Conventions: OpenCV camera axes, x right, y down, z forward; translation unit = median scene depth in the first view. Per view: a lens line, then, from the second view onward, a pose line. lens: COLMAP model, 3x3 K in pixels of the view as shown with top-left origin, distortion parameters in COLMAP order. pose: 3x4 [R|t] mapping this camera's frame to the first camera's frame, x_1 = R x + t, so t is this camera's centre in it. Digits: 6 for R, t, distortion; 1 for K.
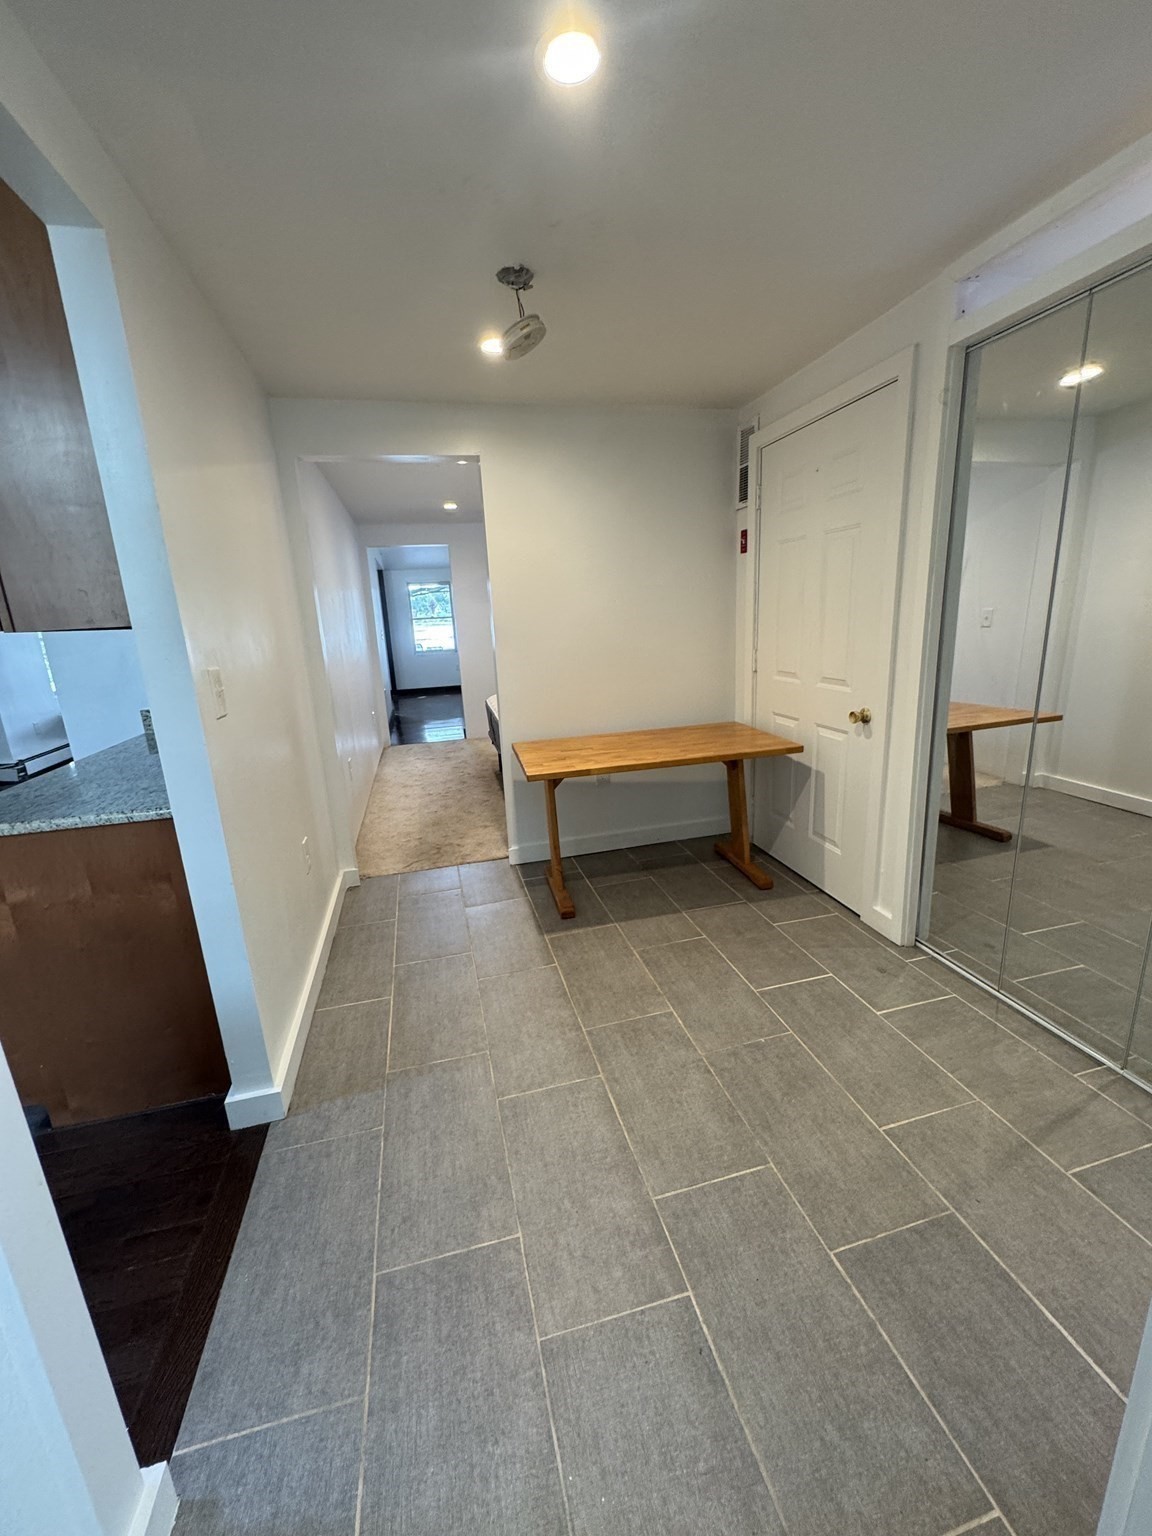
lens RADIAL K [[604.7, 0, 573.7], [0, 604.7, 767.9], [0, 0, 1]] dist [-0.006119, 0.000127]
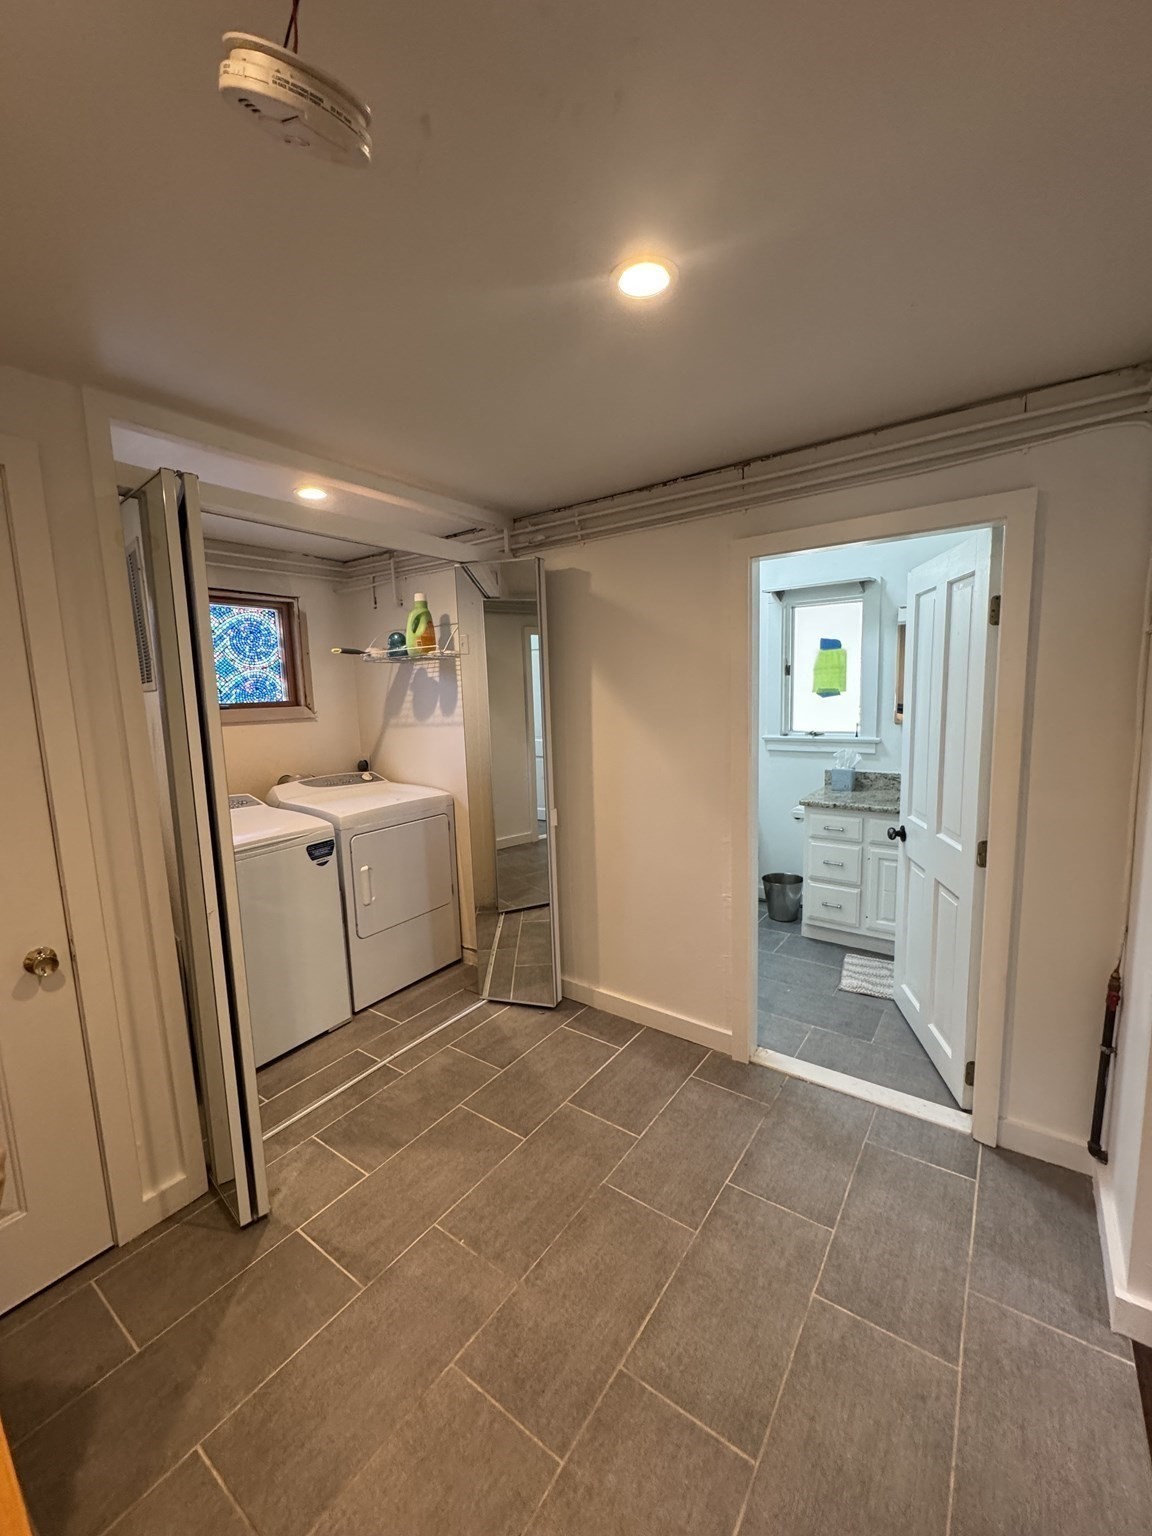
lens RADIAL K [[615.4, 0, 576.0], [0, 615.4, 768.0], [0, 0, 1]] dist [-0.001444, 0.000069]
pose [[-0.643150, -0.030118, 0.765148, -0.364150], [0.251927, 0.935277, 0.248574, -0.297970], [-0.723112, 0.352632, -0.593936, 0.927039]]
